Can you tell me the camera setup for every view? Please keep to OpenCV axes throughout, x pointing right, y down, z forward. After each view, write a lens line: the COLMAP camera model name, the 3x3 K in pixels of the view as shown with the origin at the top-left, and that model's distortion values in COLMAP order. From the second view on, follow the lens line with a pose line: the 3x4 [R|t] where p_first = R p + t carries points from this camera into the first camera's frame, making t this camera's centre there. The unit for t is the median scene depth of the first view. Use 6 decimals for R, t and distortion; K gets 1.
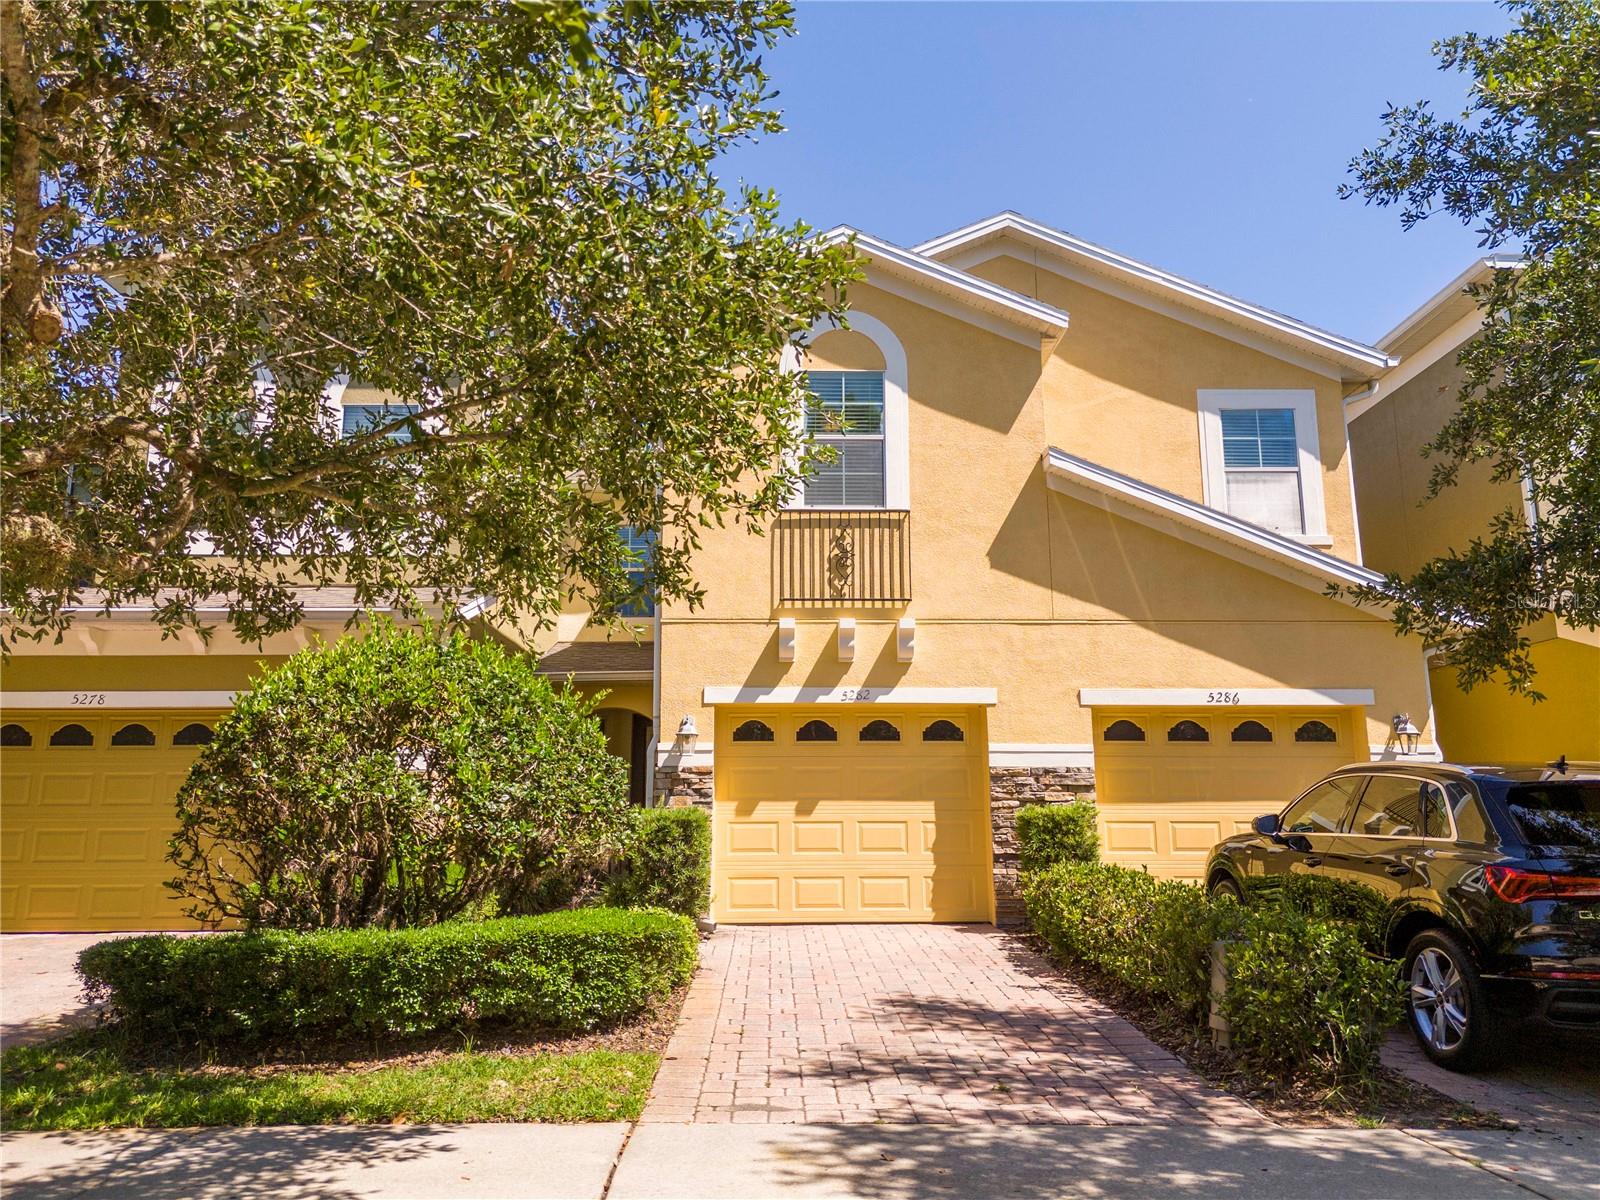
lens RADIAL K [[1183.9, 0, 801.3], [0, 1183.9, 602.8], [0, 0, 1]] dist [0.050897, -0.033602]
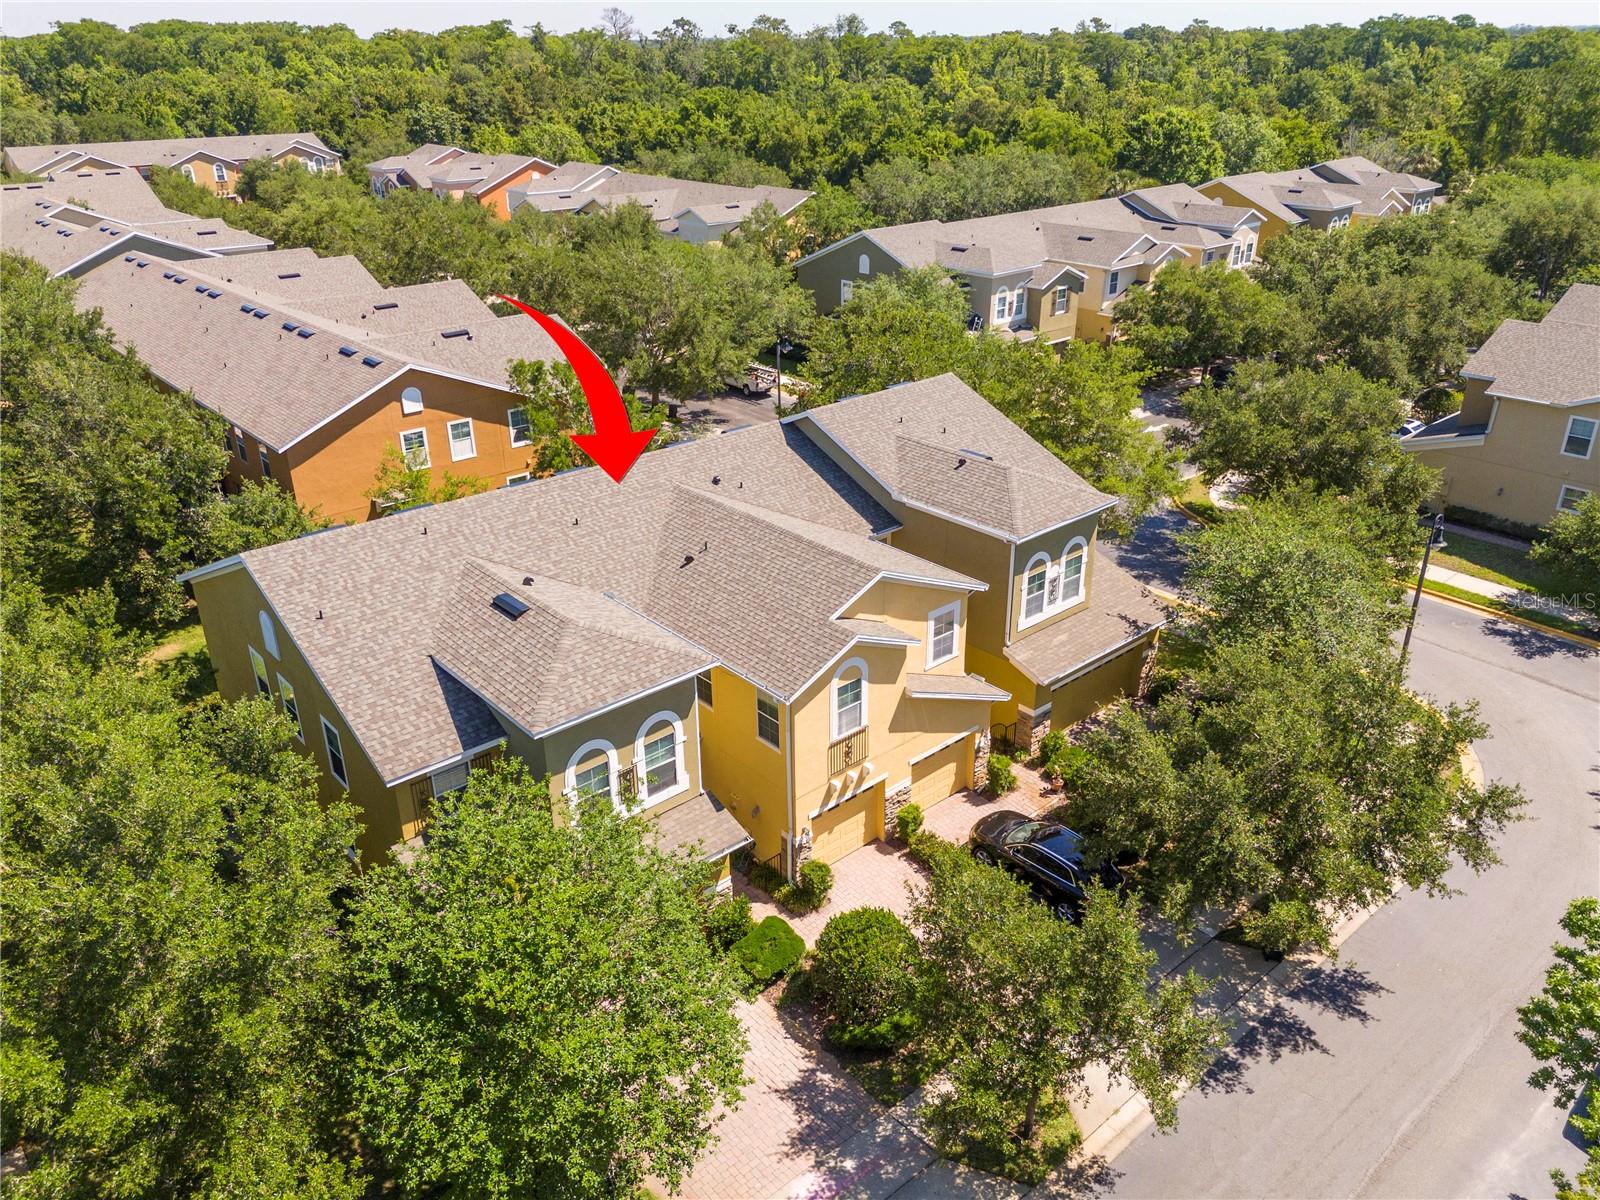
lens RADIAL K [[1183.9, 0, 802.0], [0, 1183.9, 598.3], [0, 0, 1]] dist [0.050897, -0.033602]
pose [[0.761965, -0.271135, 0.588128, -1.473879], [-0.125087, 0.829423, 0.544436, -1.709763], [-0.635423, -0.488408, 0.598076, -0.313042]]
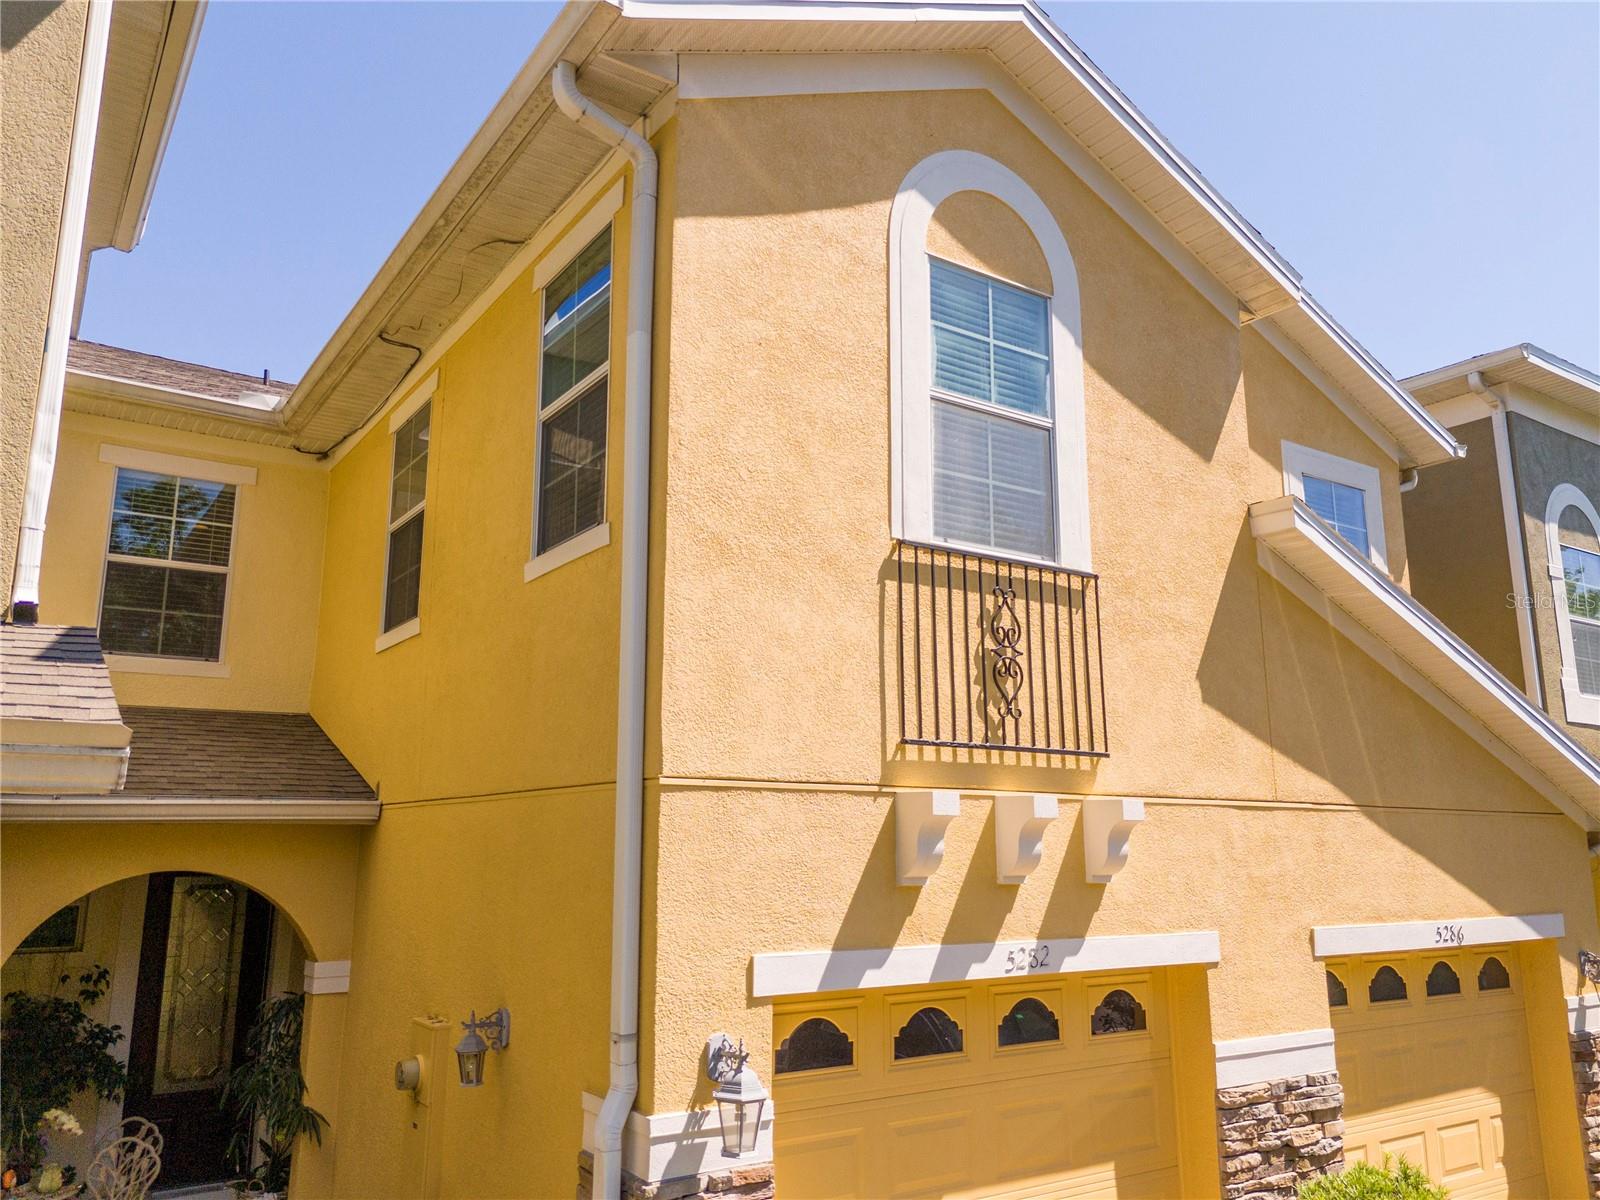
lens RADIAL K [[1183.9, 0, 799.2], [0, 1183.9, 599.7], [0, 0, 1]] dist [0.050897, -0.033602]
pose [[0.838450, 0.113609, 0.533006, -0.293713], [-0.110793, 0.993139, -0.037401, -0.034756], [-0.533598, -0.027695, 0.845285, 0.643255]]
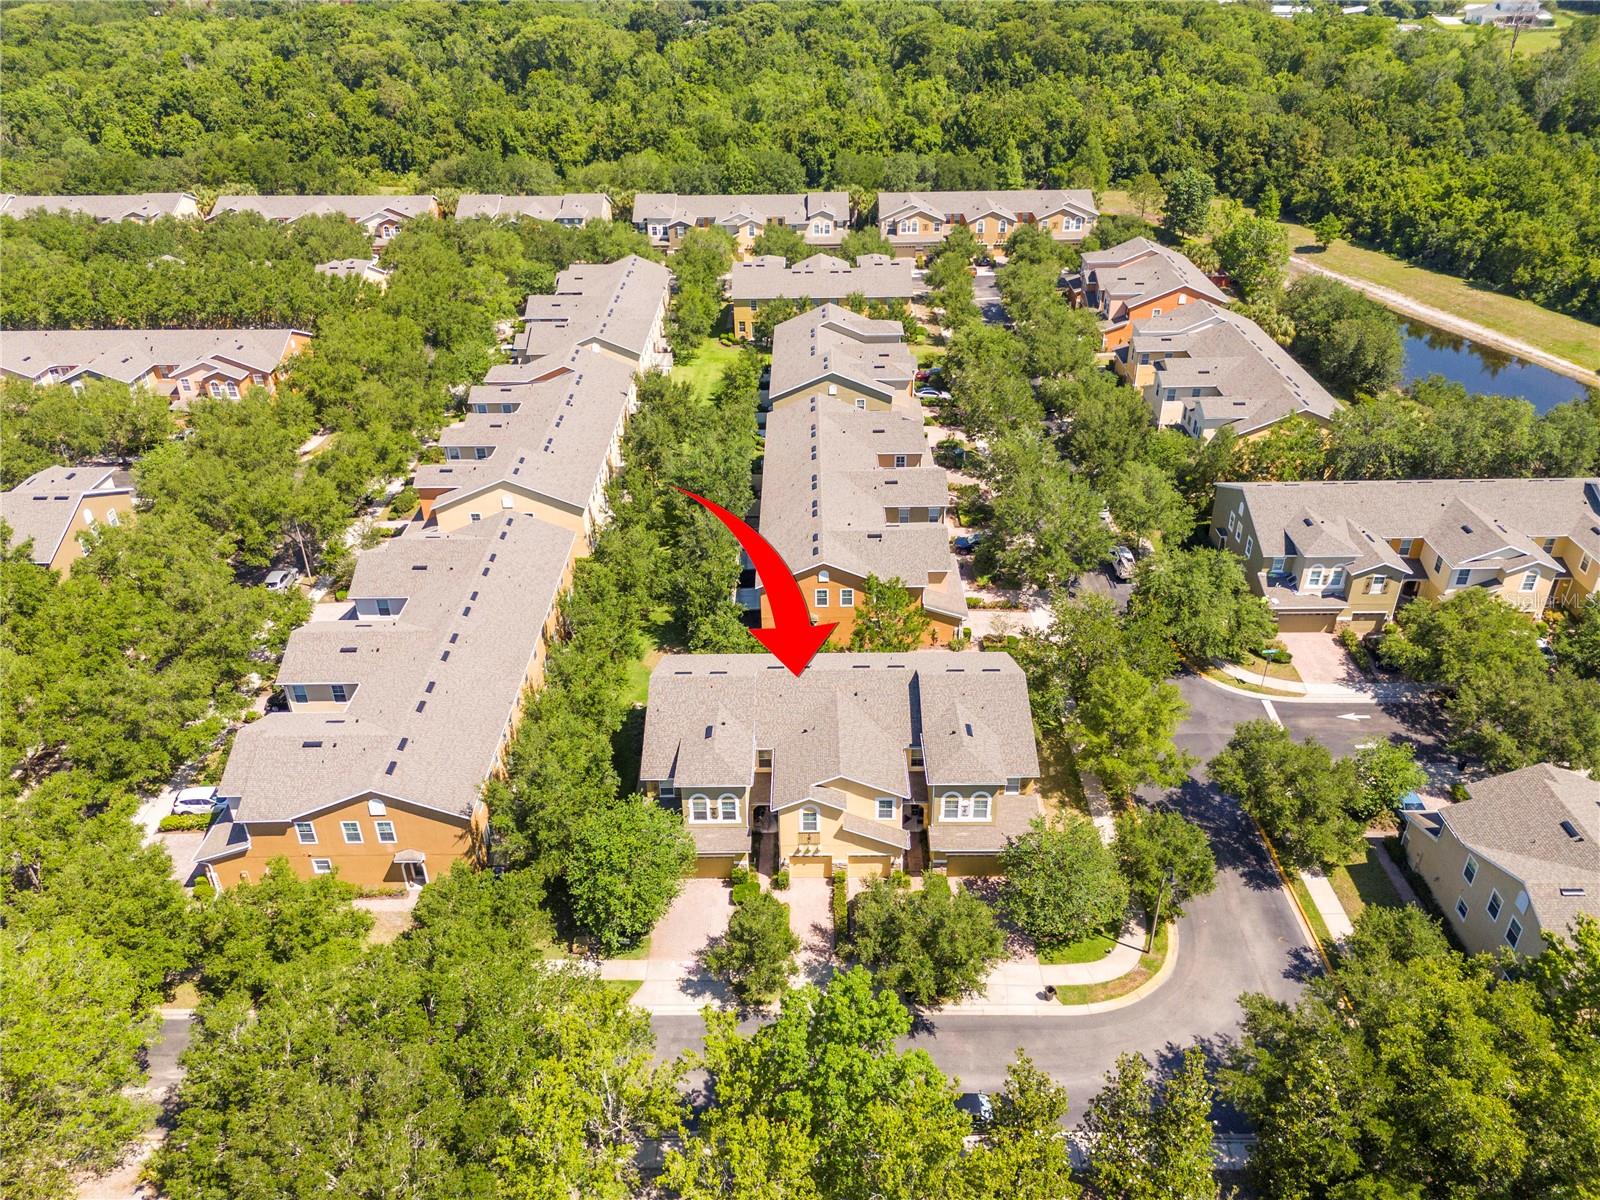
lens RADIAL K [[1183.9, 0, 804.9], [0, 1183.9, 604.3], [0, 0, 1]] dist [0.050897, -0.033602]
pose [[0.999604, 0.009137, -0.026610, 0.167241], [0.011051, 0.742278, 0.670001, -5.130941], [0.025874, -0.670029, 0.741883, -2.800876]]
